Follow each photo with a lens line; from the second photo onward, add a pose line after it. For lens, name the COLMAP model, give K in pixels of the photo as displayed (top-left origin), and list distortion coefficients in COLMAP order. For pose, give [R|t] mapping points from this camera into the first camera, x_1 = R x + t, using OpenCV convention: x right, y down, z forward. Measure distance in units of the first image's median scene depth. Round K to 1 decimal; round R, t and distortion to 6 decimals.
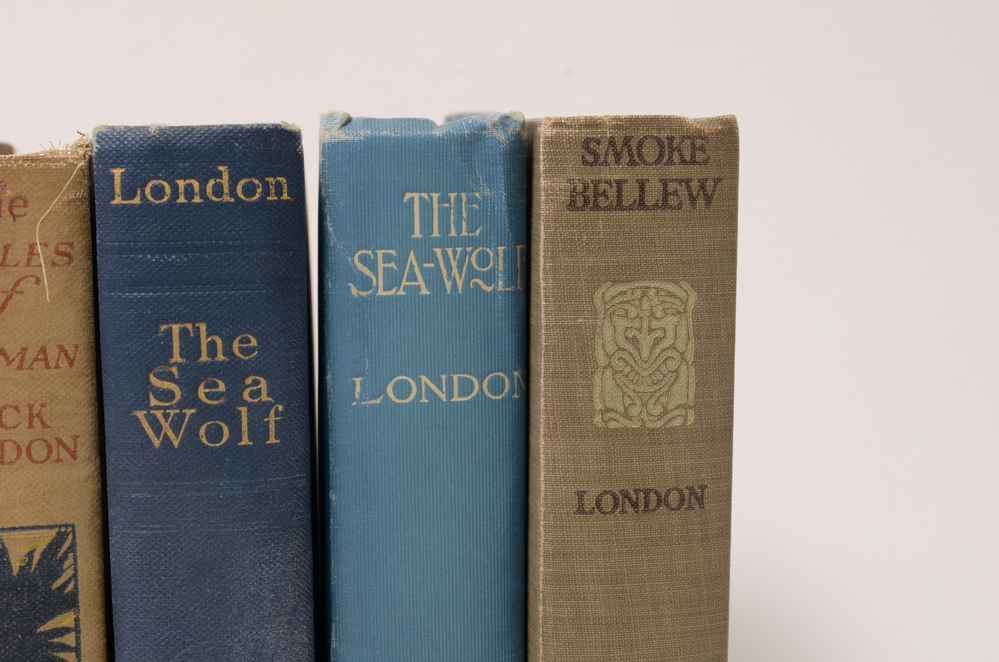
lens RADIAL K [[1824.4, 0, 478.6], [0, 1824.4, 348.1], [0, 0, 1]] dist [-0.028813, 0.187979]
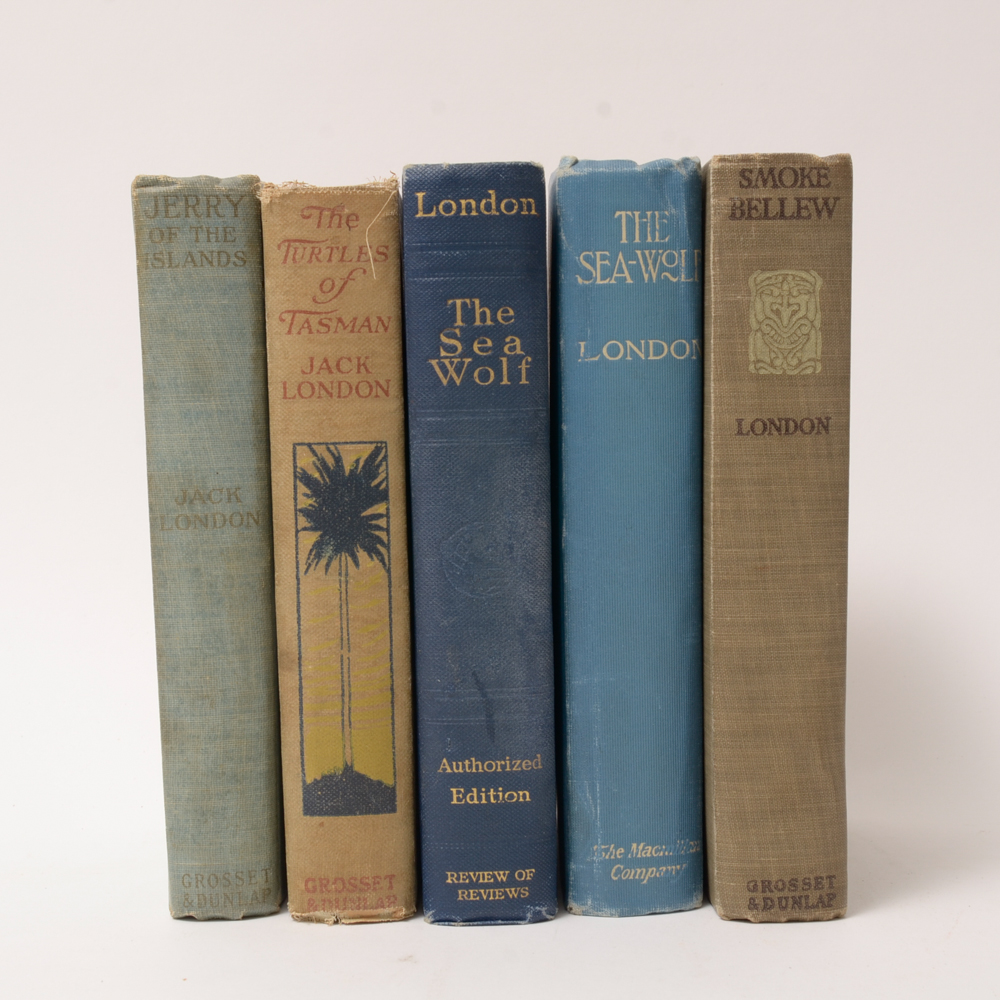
lens RADIAL K [[2125.8, 0, 465.7], [0, 2125.8, 526.6], [0, 0, 1]] dist [0.010095, 0.135555]
pose [[0.995145, -0.001049, -0.098414, 0.006621], [-0.002402, 0.999386, -0.034941, 0.223639], [0.098390, 0.035008, 0.994532, -0.672122]]
